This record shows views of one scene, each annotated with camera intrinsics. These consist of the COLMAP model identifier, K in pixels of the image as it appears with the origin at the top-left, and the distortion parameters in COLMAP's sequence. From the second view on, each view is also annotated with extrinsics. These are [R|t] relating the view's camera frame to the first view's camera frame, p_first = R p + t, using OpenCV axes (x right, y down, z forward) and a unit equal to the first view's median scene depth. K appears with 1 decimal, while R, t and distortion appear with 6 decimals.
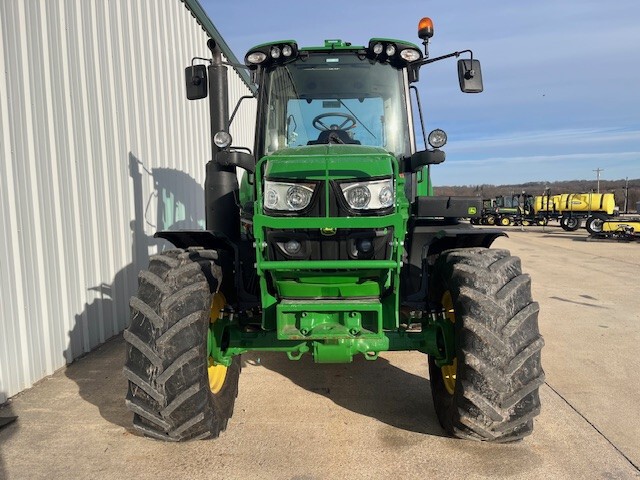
lens RADIAL K [[485.3, 0, 326.8], [0, 485.3, 242.1], [0, 0, 1]] dist [0.068078, -0.084190]
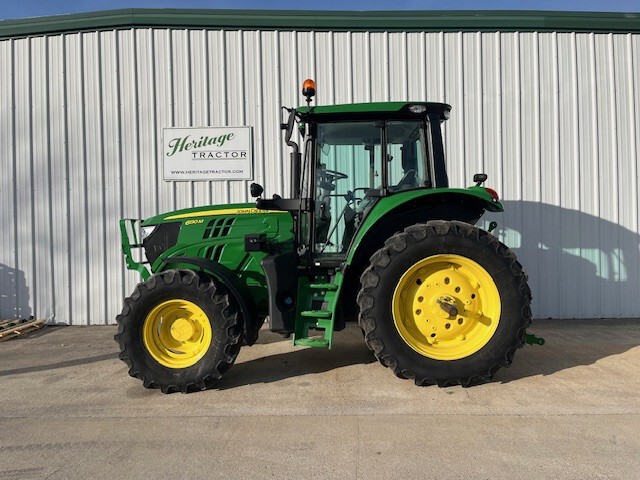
lens RADIAL K [[485.3, 0, 311.0], [0, 485.3, 237.1], [0, 0, 1]] dist [0.068078, -0.084190]
pose [[-0.008390, 0.016353, -0.999831, 1.397664], [-0.071717, 0.997282, 0.016913, -0.106889], [0.997390, 0.071847, -0.007194, 1.069468]]
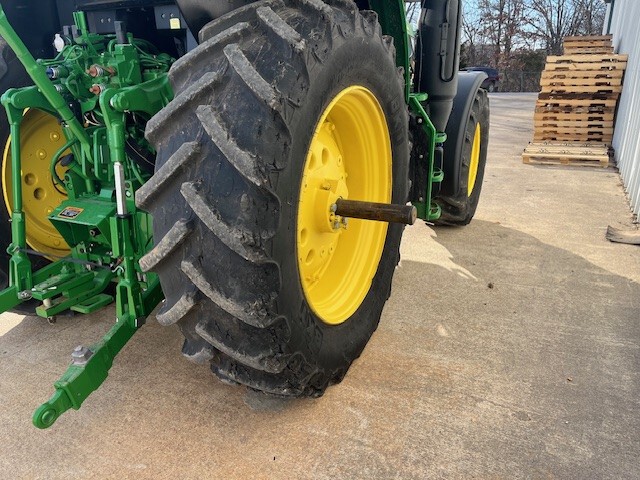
lens RADIAL K [[485.3, 0, 324.5], [0, 485.3, 243.9], [0, 0, 1]] dist [0.068078, -0.084190]
pose [[-0.912874, -0.110080, 0.393120, -0.397439], [0.062675, 0.913754, 0.401404, -0.119073], [-0.403402, 0.391070, -0.827243, 1.860524]]
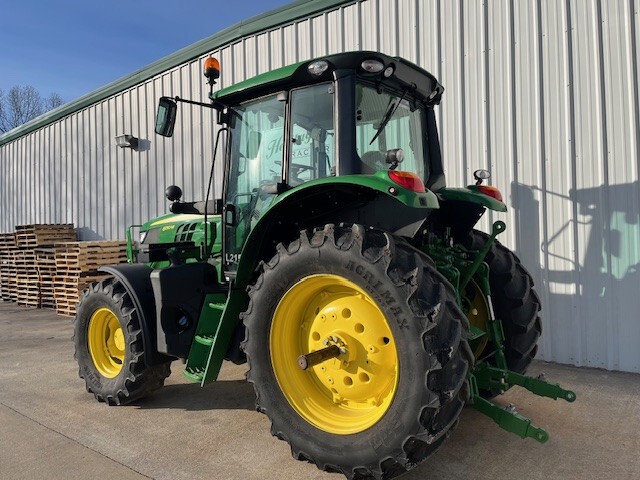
lens RADIAL K [[485.3, 0, 311.8], [0, 485.3, 226.0], [0, 0, 1]] dist [0.068078, -0.084190]
pose [[-0.593282, 0.009769, -0.804936, 0.897067], [-0.040792, 0.998277, 0.042181, -0.177227], [0.803961, 0.057860, -0.591861, 1.801174]]
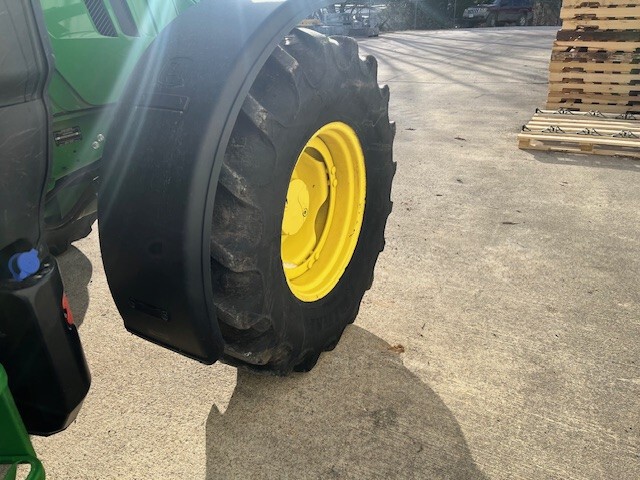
lens RADIAL K [[485.3, 0, 332.3], [0, 485.3, 233.4], [0, 0, 1]] dist [0.068078, -0.084190]
pose [[-0.893337, -0.154763, 0.421897, -0.442358], [0.078309, 0.870852, 0.485267, -0.034473], [-0.442511, 0.466545, -0.765845, 1.121438]]
